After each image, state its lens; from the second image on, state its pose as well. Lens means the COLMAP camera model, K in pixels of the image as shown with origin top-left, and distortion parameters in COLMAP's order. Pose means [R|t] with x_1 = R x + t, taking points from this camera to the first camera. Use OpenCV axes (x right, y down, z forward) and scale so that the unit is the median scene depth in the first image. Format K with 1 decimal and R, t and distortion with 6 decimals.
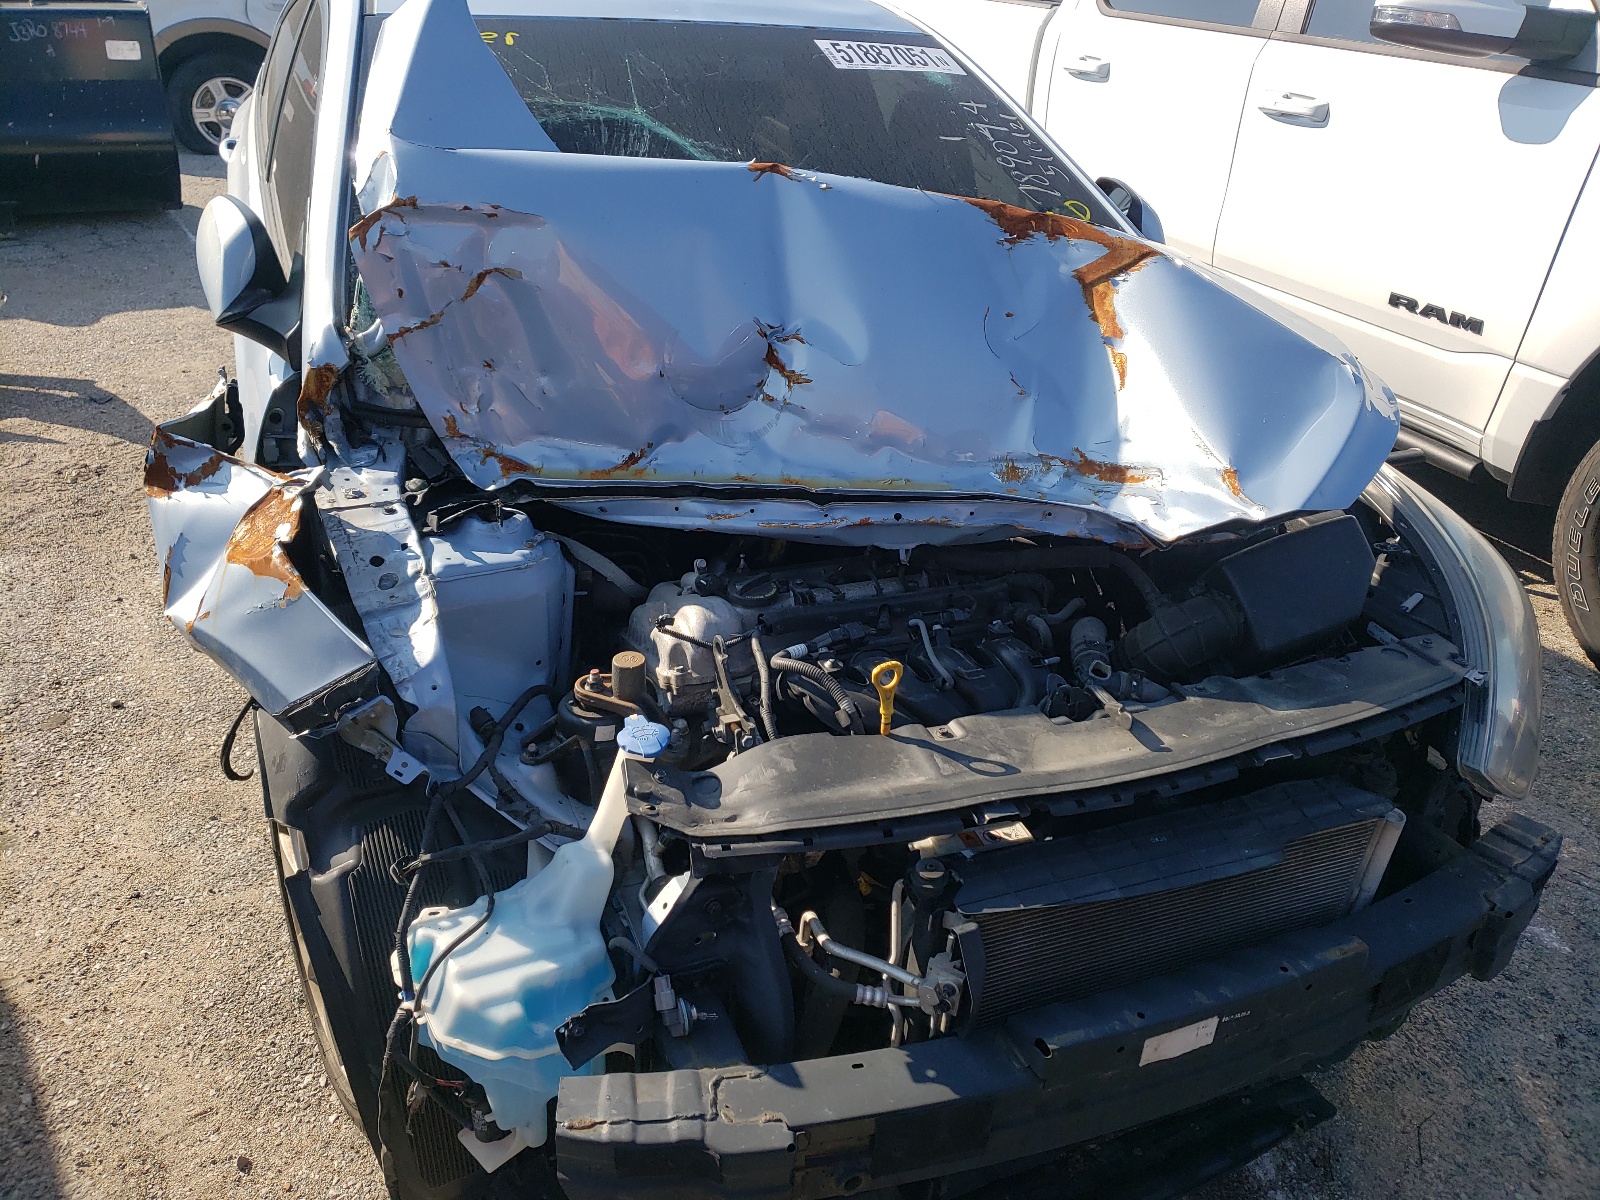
lens RADIAL K [[1231.3, 0, 800.0], [0, 1231.3, 600.0], [0, 0, 1]] dist [0.188433, -0.339695]
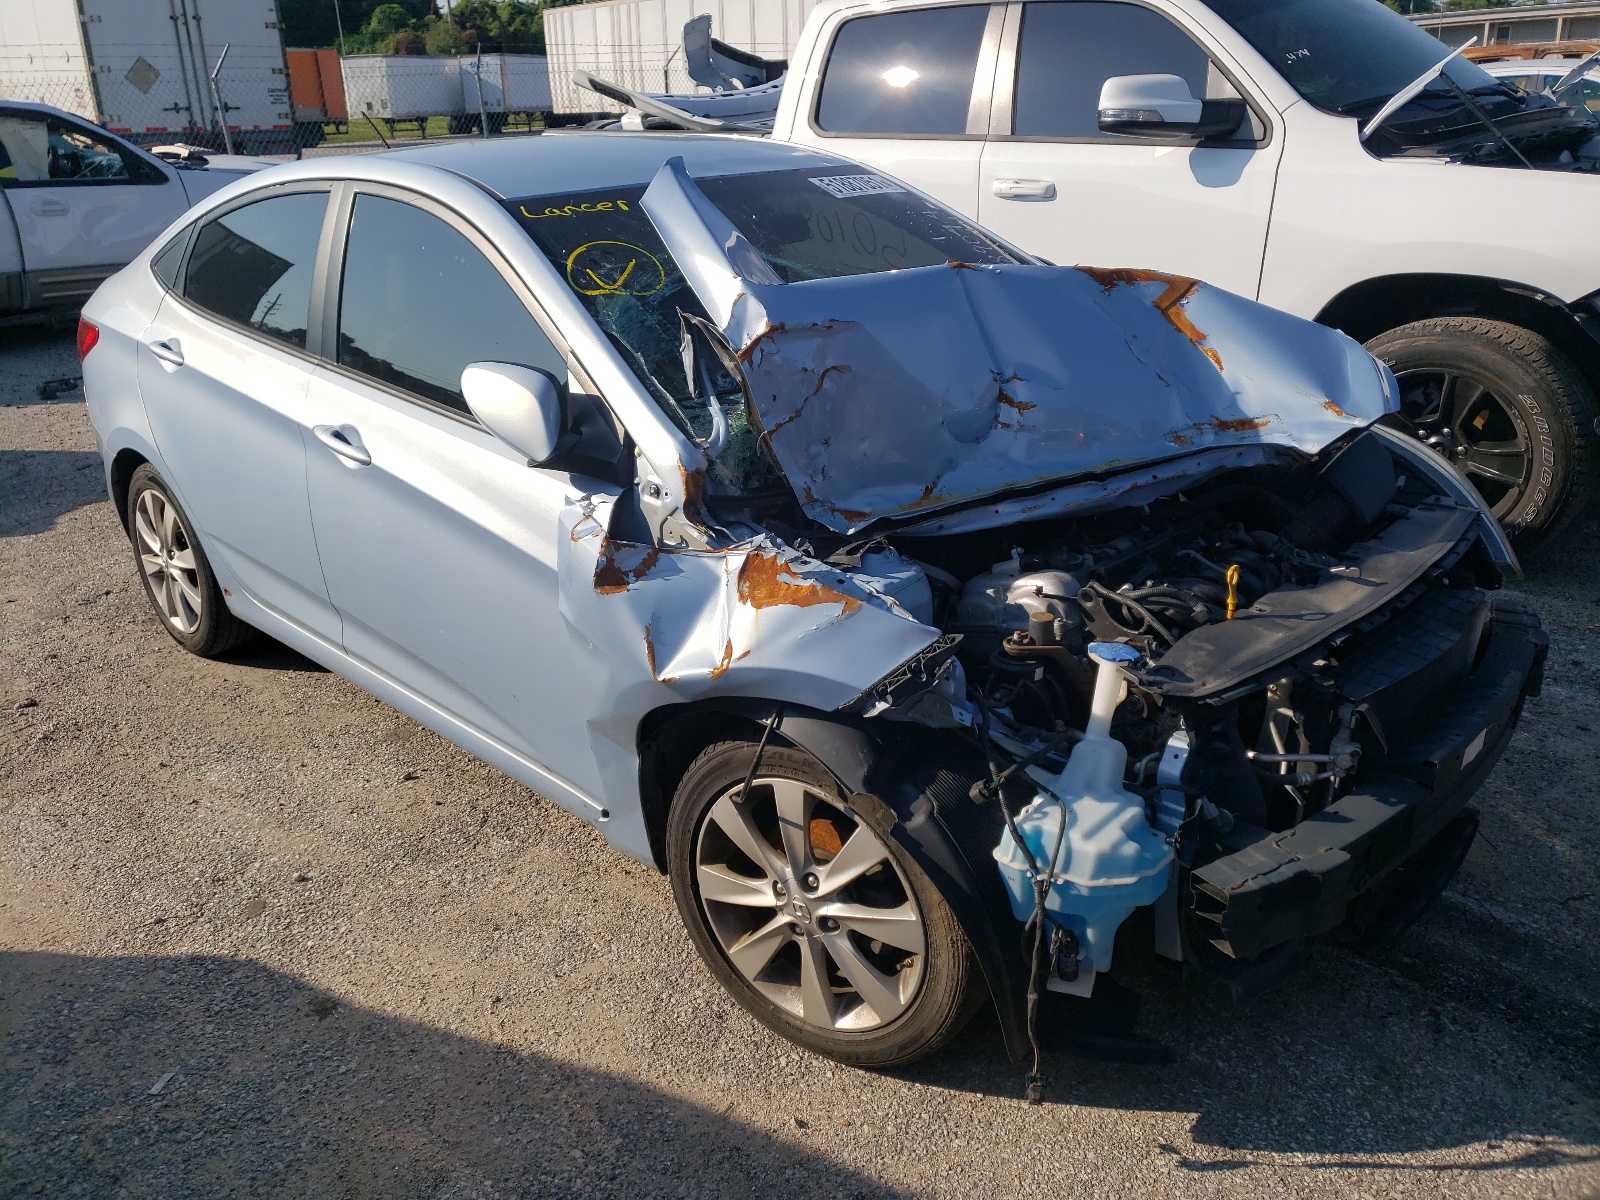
lens RADIAL K [[1201.7, 0, 800.0], [0, 1201.7, 600.0], [0, 0, 1]] dist [-0.002512, -0.001271]
pose [[0.922066, -0.241839, 0.302173, -0.703590], [0.268400, 0.962059, -0.049040, 0.023631], [-0.278848, 0.126321, 0.951991, -0.156351]]
